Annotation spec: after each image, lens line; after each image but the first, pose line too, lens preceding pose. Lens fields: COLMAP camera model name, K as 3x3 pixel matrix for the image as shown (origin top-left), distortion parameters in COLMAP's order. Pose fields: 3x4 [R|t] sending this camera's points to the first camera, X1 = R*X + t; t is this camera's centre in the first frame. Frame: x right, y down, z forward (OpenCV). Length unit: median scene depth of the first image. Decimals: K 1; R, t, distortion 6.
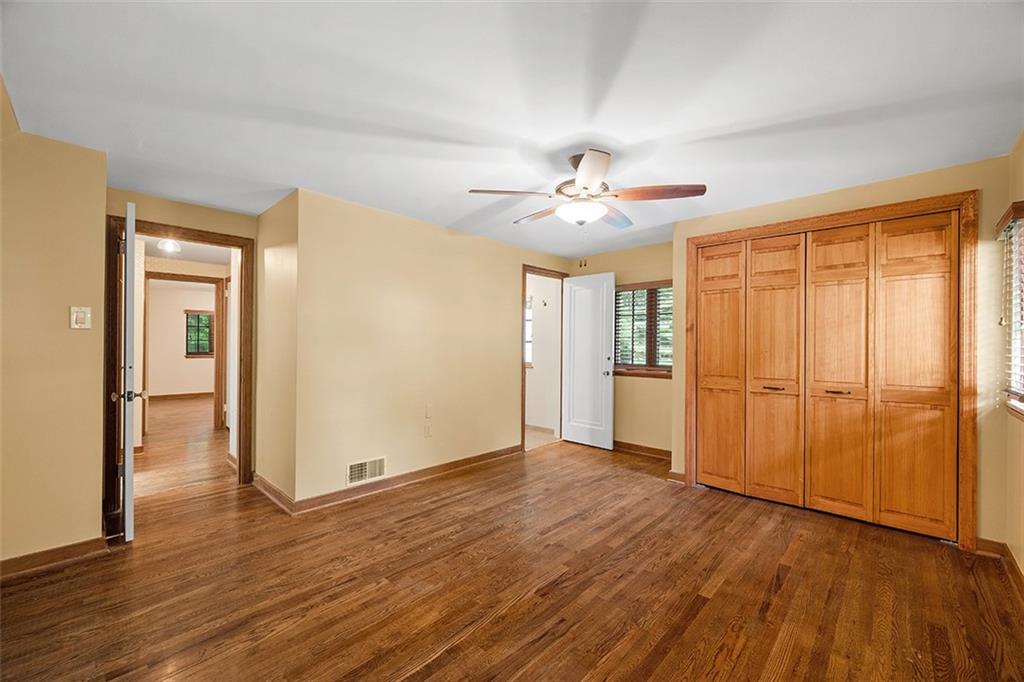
lens RADIAL K [[407.0, 0, 514.8], [0, 407.0, 342.6], [0, 0, 1]] dist [0.001950, 0.000116]
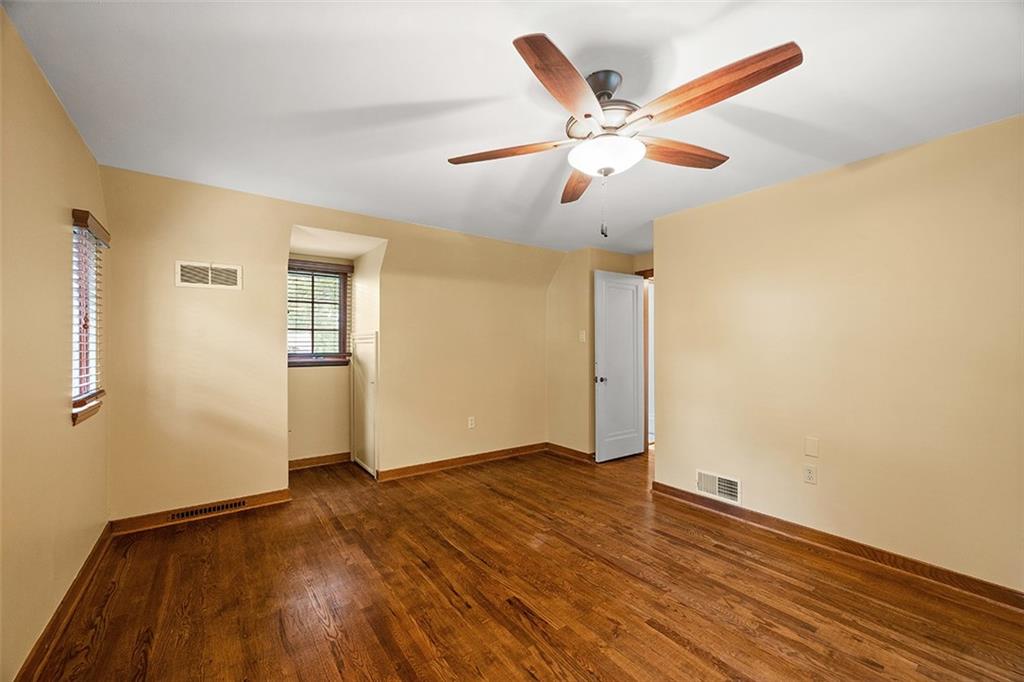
lens RADIAL K [[407.0, 0, 514.8], [0, 407.0, 342.6], [0, 0, 1]] dist [0.001950, 0.000116]
pose [[-0.170435, -0.018087, -0.985203, 0.850800], [0.006343, 0.999791, -0.019452, 0.004718], [0.985348, -0.009564, -0.170285, 0.952844]]
